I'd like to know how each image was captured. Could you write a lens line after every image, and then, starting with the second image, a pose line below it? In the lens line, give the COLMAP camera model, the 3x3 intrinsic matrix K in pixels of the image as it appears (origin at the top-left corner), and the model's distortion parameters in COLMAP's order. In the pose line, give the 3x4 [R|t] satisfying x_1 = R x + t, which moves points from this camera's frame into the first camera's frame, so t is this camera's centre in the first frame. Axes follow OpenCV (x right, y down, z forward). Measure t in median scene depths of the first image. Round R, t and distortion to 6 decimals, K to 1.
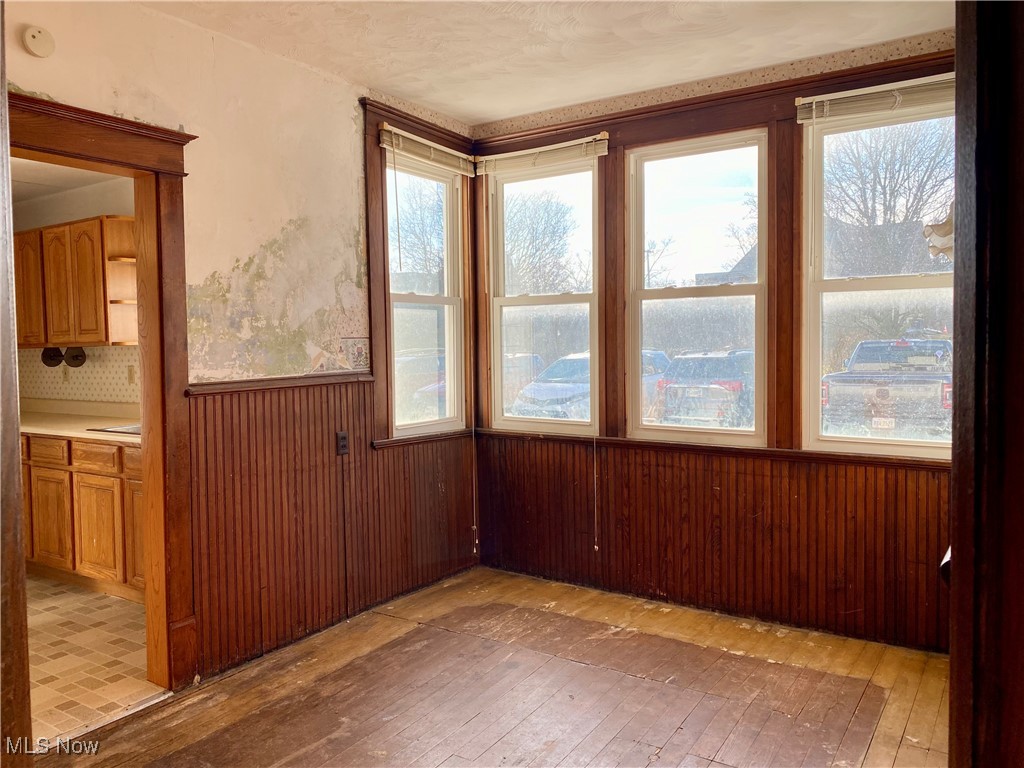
lens RADIAL K [[786.2, 0, 511.4], [0, 786.2, 384.3], [0, 0, 1]] dist [0.007425, -0.015921]
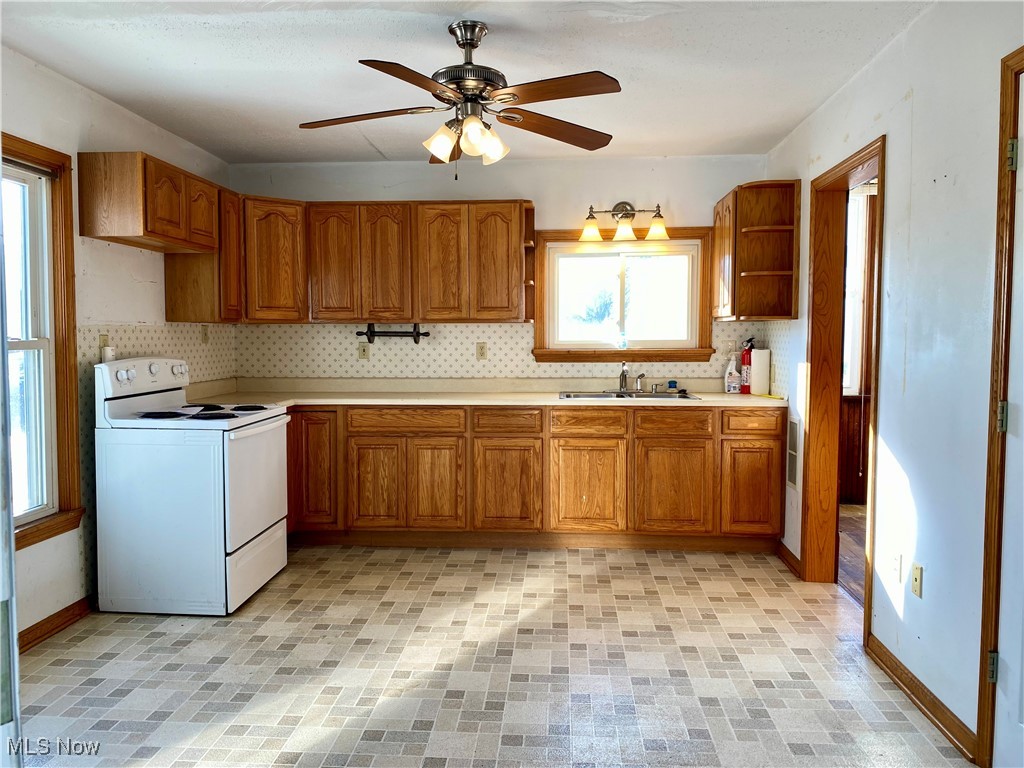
lens RADIAL K [[786.2, 0, 510.4], [0, 786.2, 379.9], [0, 0, 1]] dist [0.007425, -0.015921]
pose [[0.884666, -0.016476, 0.465934, -1.216223], [0.015080, 0.999864, 0.006725, 0.026099], [-0.465982, 0.001076, 0.884794, 0.077063]]
